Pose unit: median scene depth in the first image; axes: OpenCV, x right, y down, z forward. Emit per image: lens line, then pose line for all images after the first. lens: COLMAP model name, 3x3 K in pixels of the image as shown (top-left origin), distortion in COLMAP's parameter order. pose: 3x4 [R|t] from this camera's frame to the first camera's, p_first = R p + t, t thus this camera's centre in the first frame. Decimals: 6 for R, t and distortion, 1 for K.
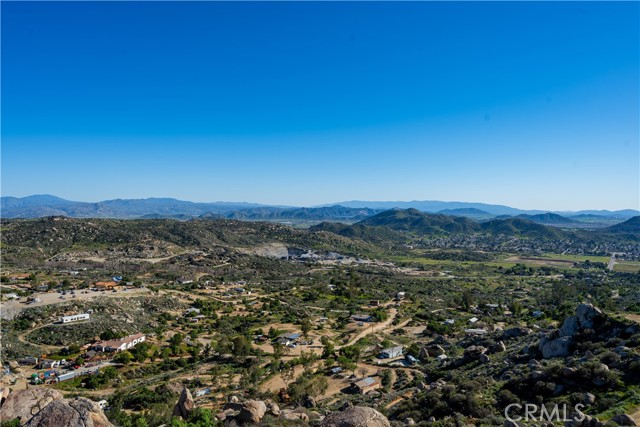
lens RADIAL K [[423.7, 0, 316.8], [0, 423.7, 211.5], [0, 0, 1]] dist [-0.001693, 0.000537]
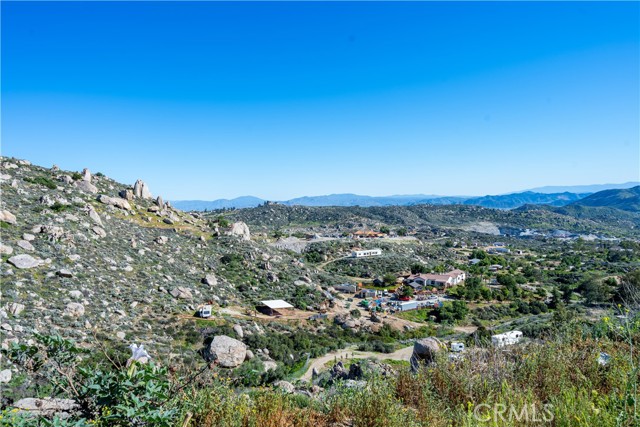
lens RADIAL K [[424.9, 0, 318.5], [0, 424.9, 213.1], [0, 0, 1]] dist [-0.000515, 0.001085]
pose [[0.917881, -0.031693, -0.395587, -0.083564], [0.039870, 0.999127, 0.012465, 0.040859], [0.394847, -0.027213, 0.918344, 0.050813]]
